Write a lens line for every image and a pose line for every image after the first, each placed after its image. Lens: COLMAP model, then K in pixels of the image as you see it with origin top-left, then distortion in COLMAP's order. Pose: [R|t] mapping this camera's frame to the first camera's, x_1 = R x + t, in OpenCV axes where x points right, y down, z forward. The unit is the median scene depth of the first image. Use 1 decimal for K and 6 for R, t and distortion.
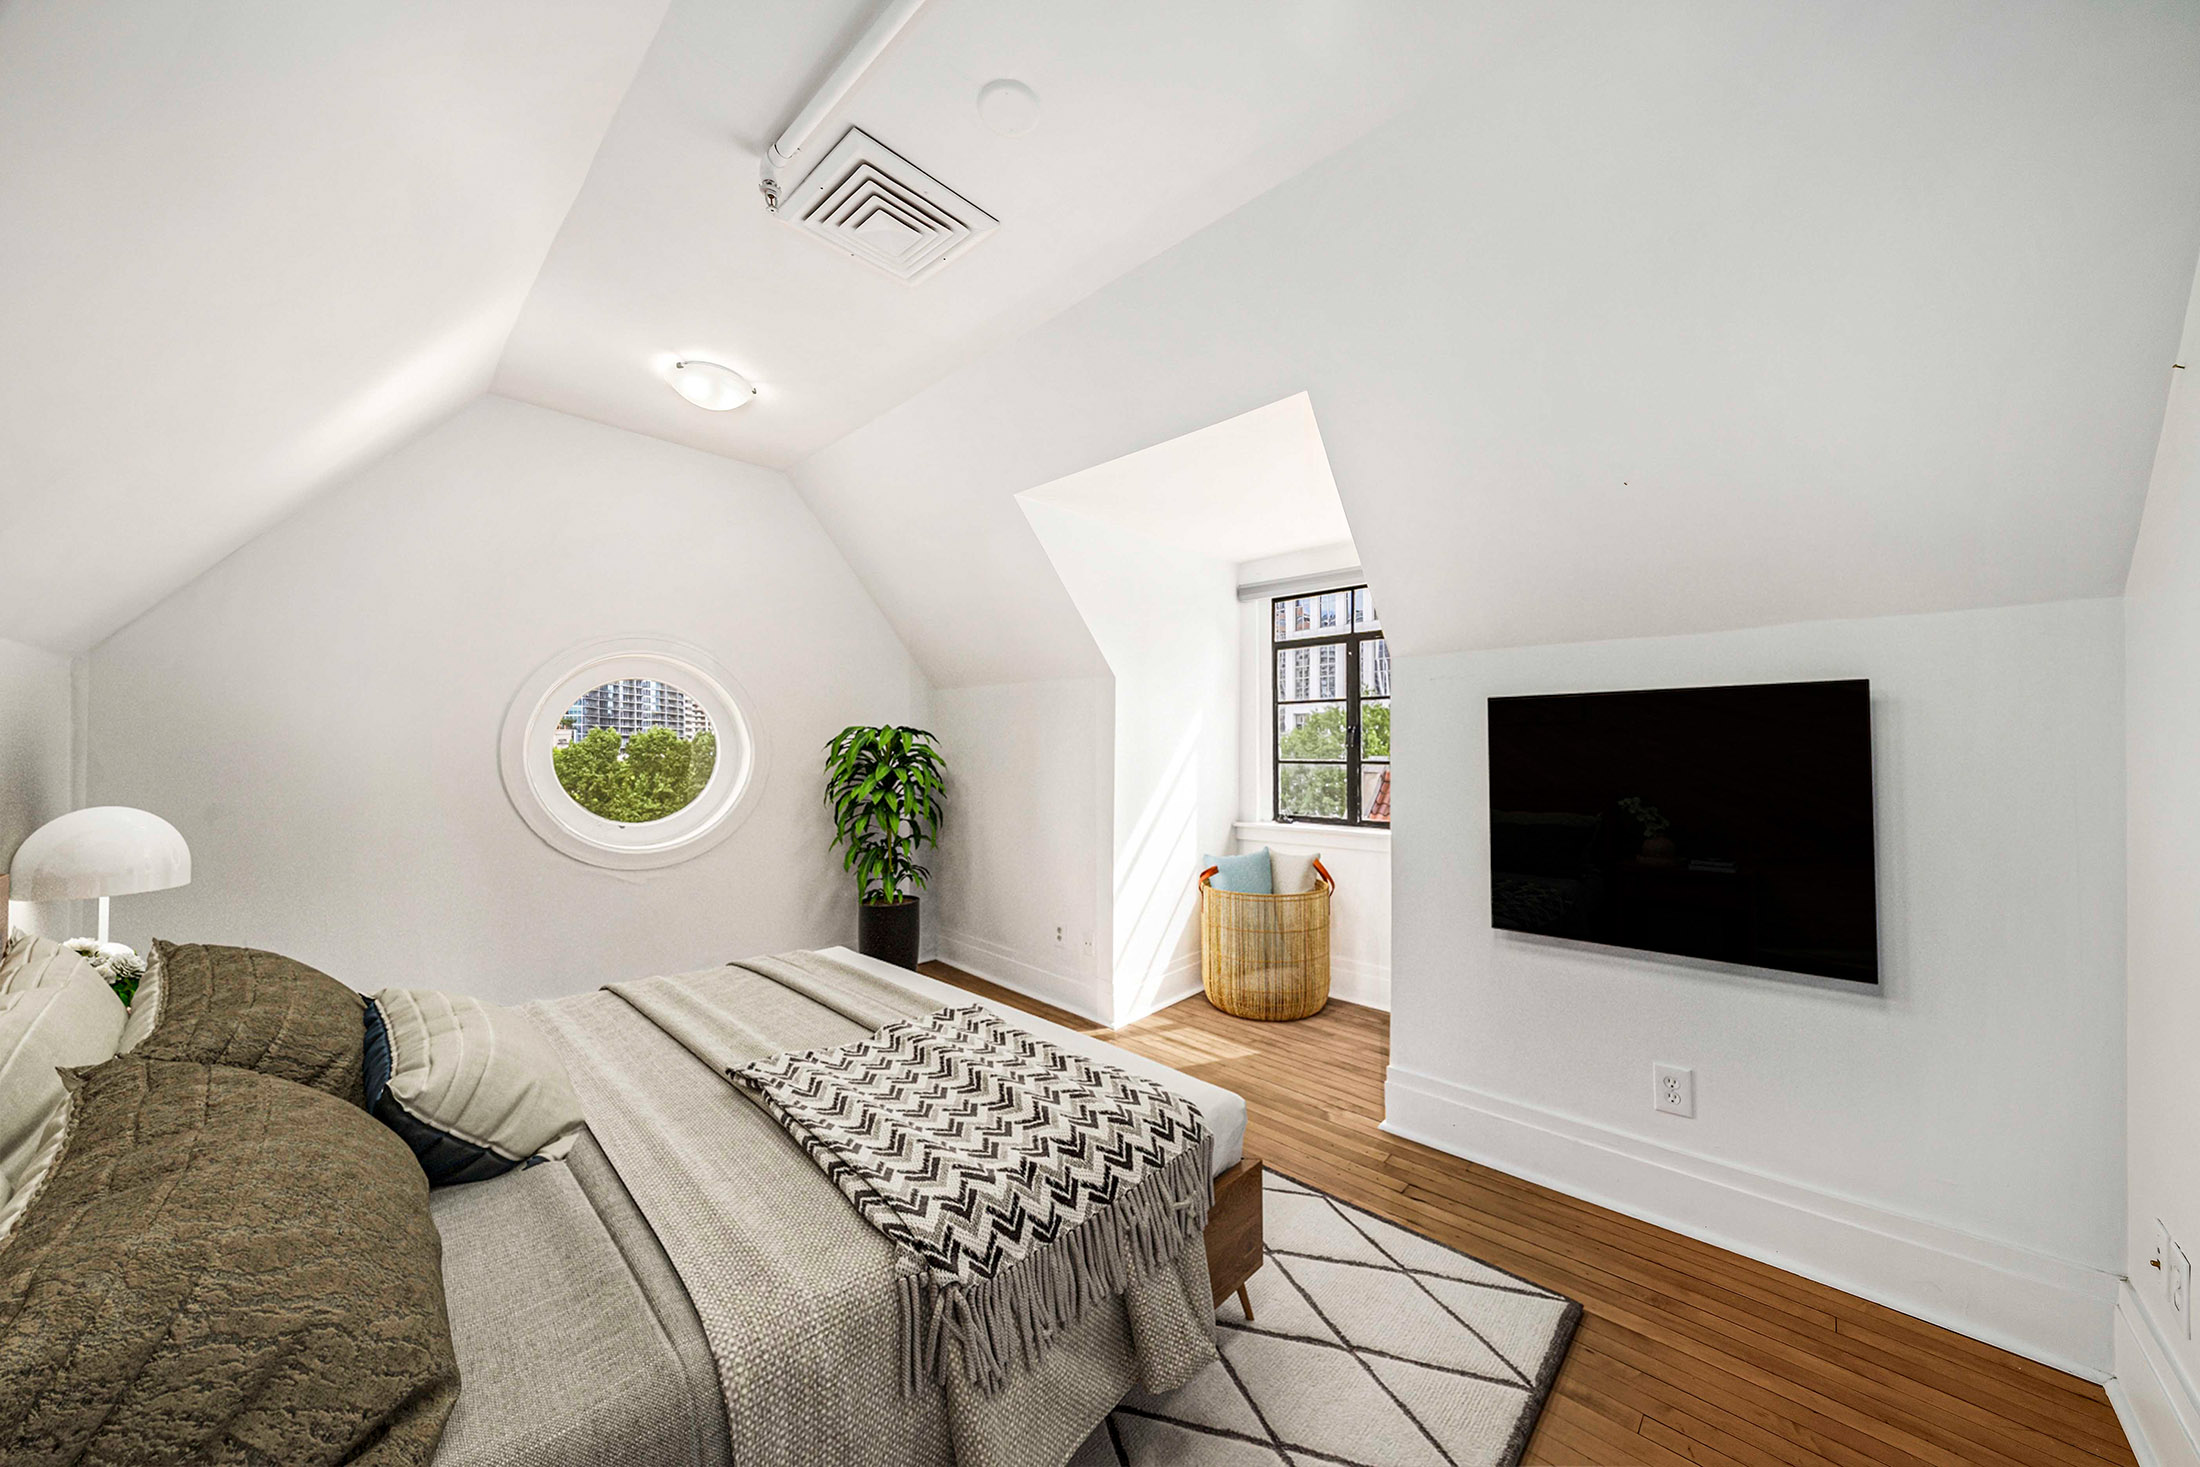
lens RADIAL K [[759.0, 0, 1108.3], [0, 759.0, 747.6], [0, 0, 1]] dist [-0.000377, 0.000016]
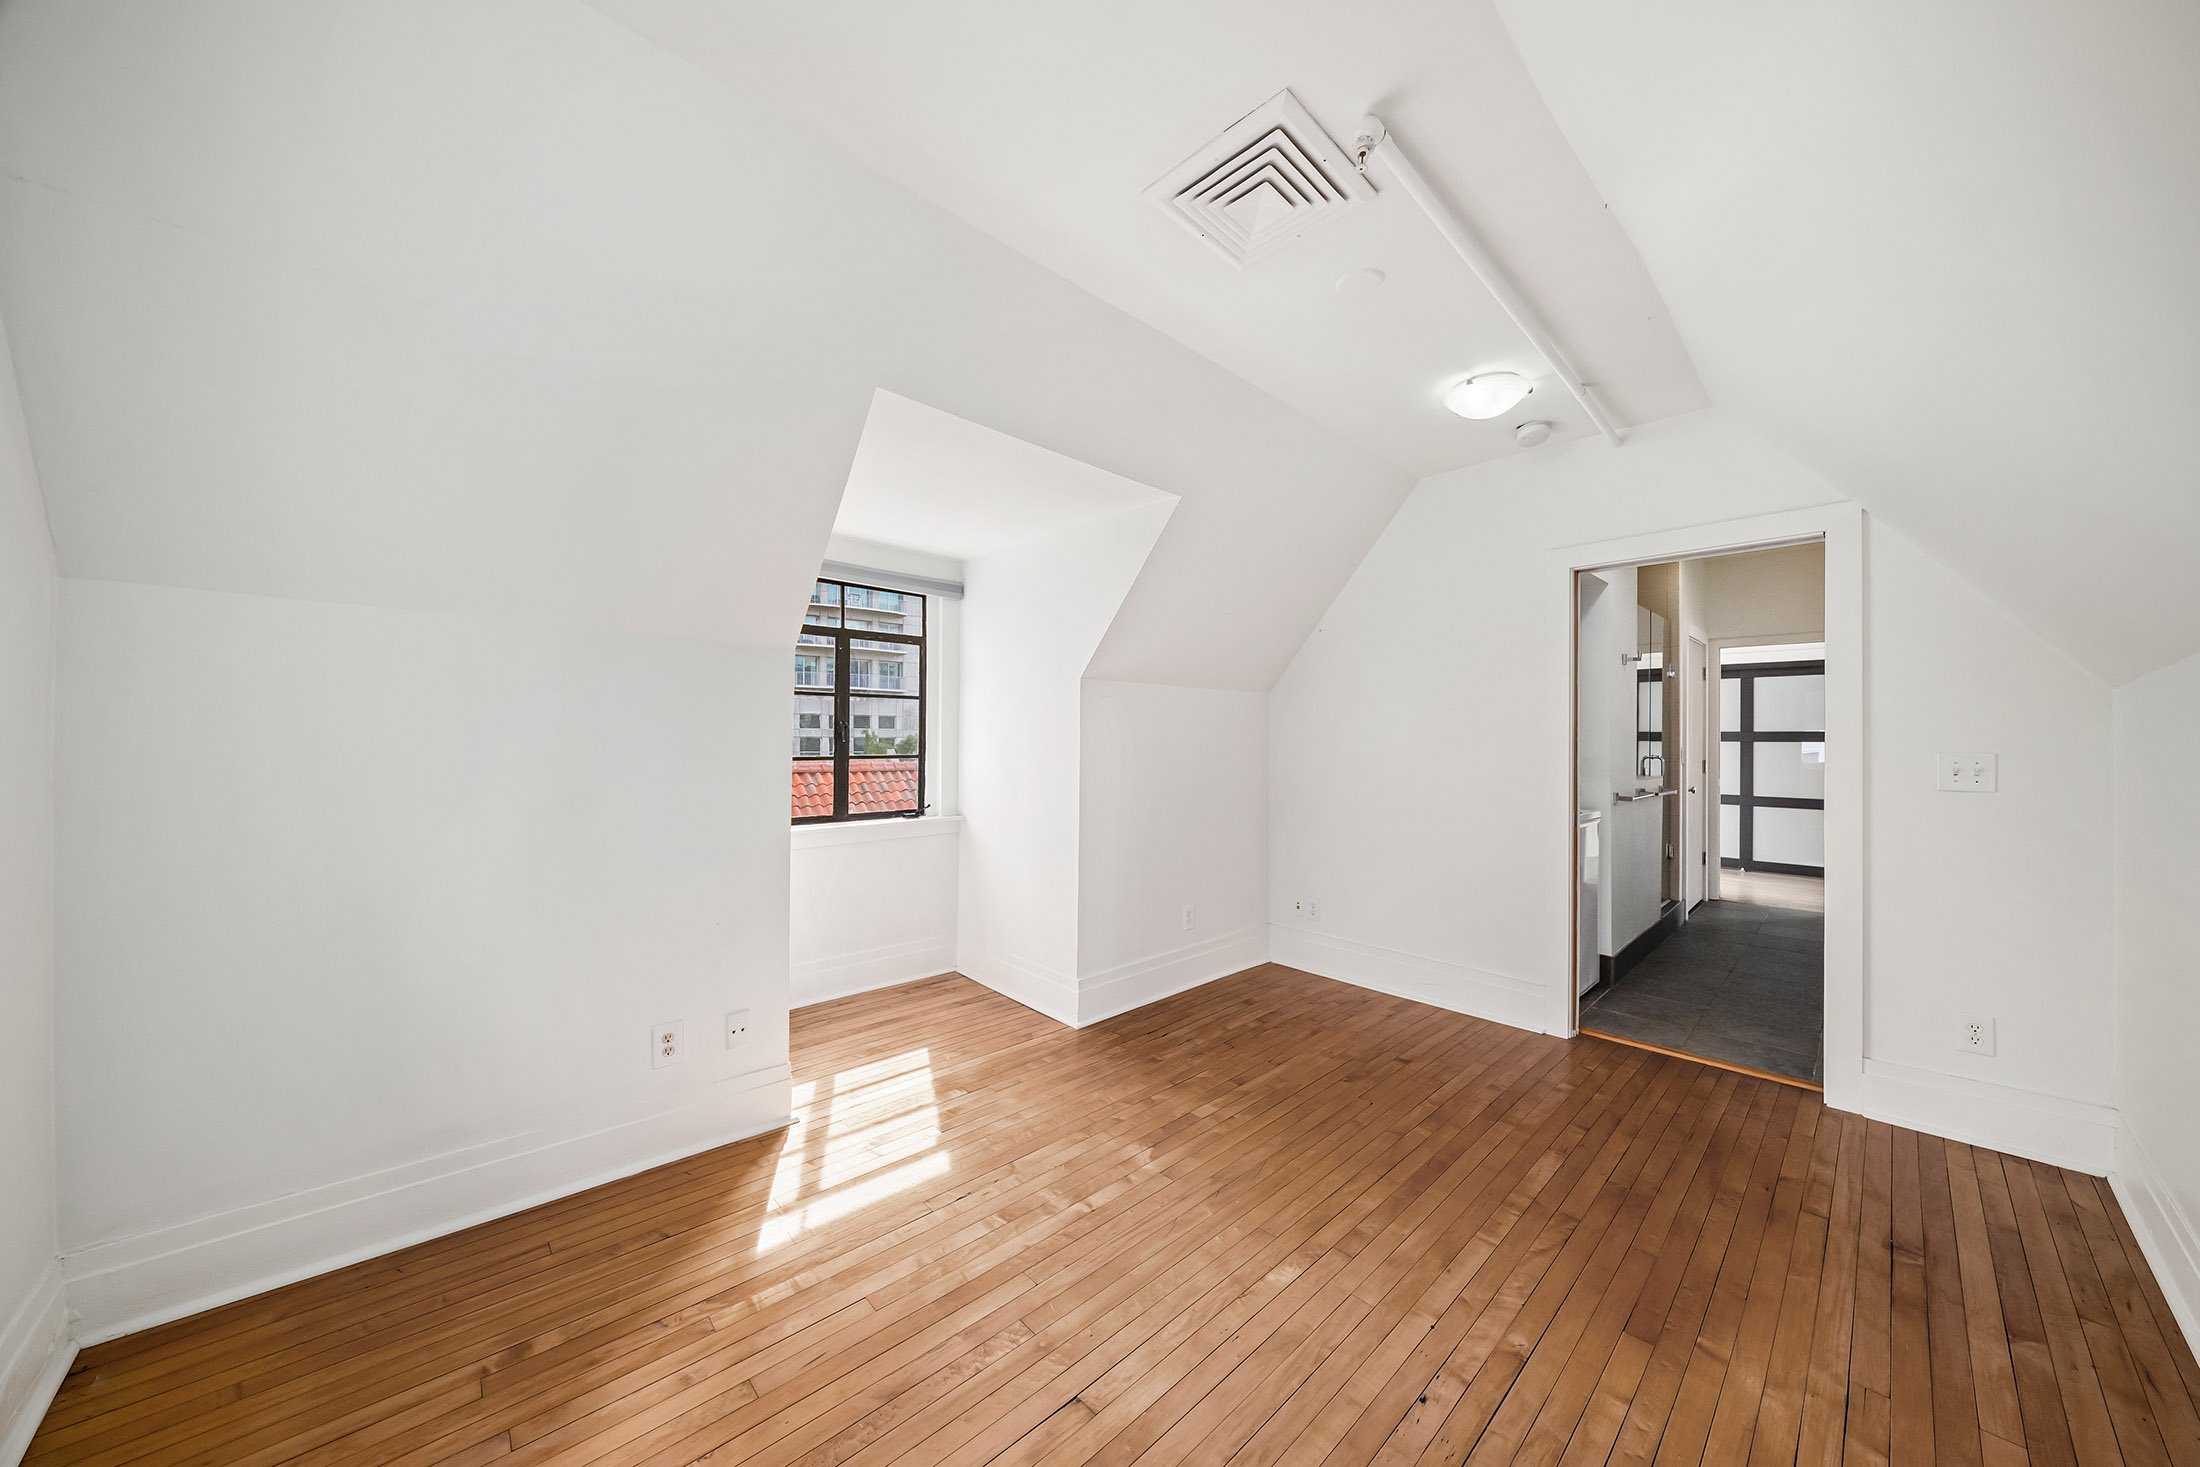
lens RADIAL K [[759.0, 0, 1110.3], [0, 759.0, 743.0], [0, 0, 1]] dist [-0.000377, 0.000016]
pose [[0.040318, -0.008768, 0.999148, -1.021856], [-0.007789, 0.999928, 0.009089, -0.016518], [-0.999157, -0.008149, 0.040247, 0.935320]]
